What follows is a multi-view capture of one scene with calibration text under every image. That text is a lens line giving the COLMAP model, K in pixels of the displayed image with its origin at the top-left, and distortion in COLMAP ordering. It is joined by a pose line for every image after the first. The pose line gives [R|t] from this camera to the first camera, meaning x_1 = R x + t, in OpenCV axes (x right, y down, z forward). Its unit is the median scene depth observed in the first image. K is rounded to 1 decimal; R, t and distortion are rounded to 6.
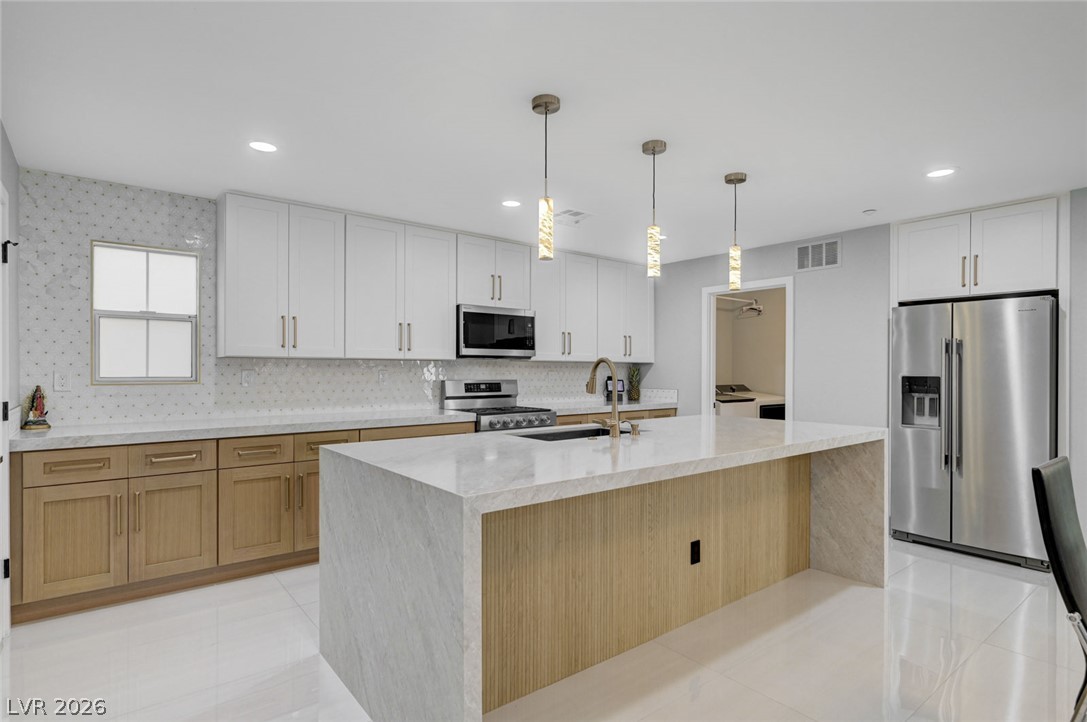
lens RADIAL K [[561.4, 0, 546.3], [0, 561.4, 368.9], [0, 0, 1]] dist [0.001730, 0.000107]
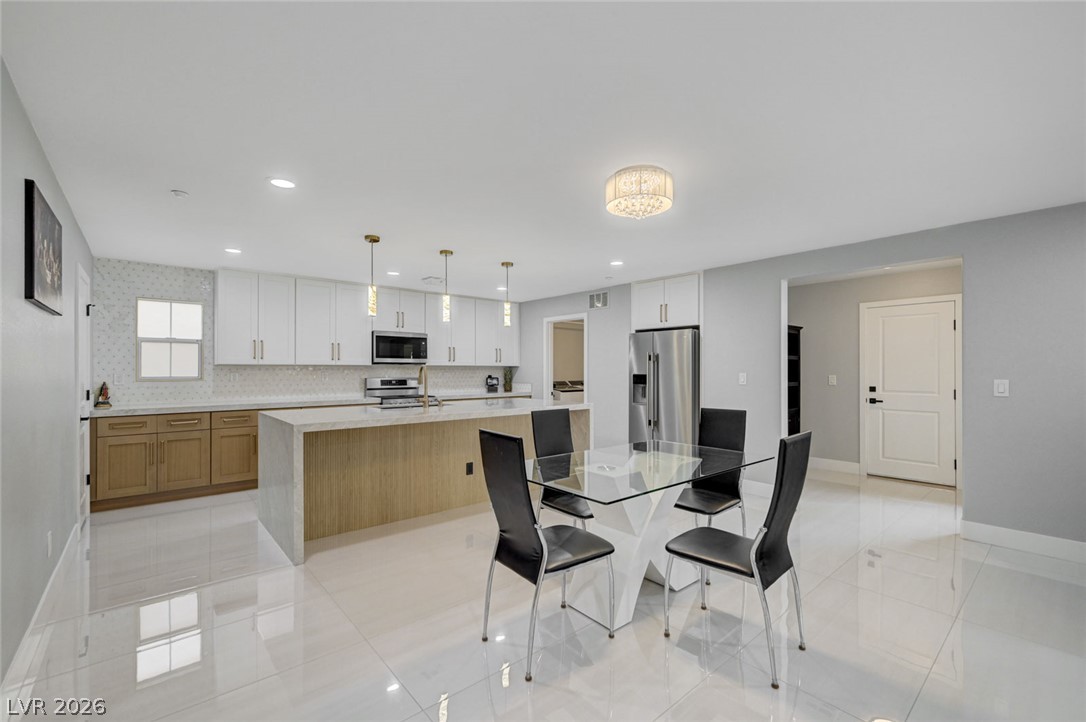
lens RADIAL K [[462.8, 0, 546.2], [0, 462.8, 366.8], [0, 0, 1]] dist [0.001801, 0.000323]
pose [[0.999158, -0.003703, 0.040869, 0.351627], [0.003963, 0.999972, -0.006282, -0.002136], [-0.040844, 0.006439, 0.999145, -0.426347]]
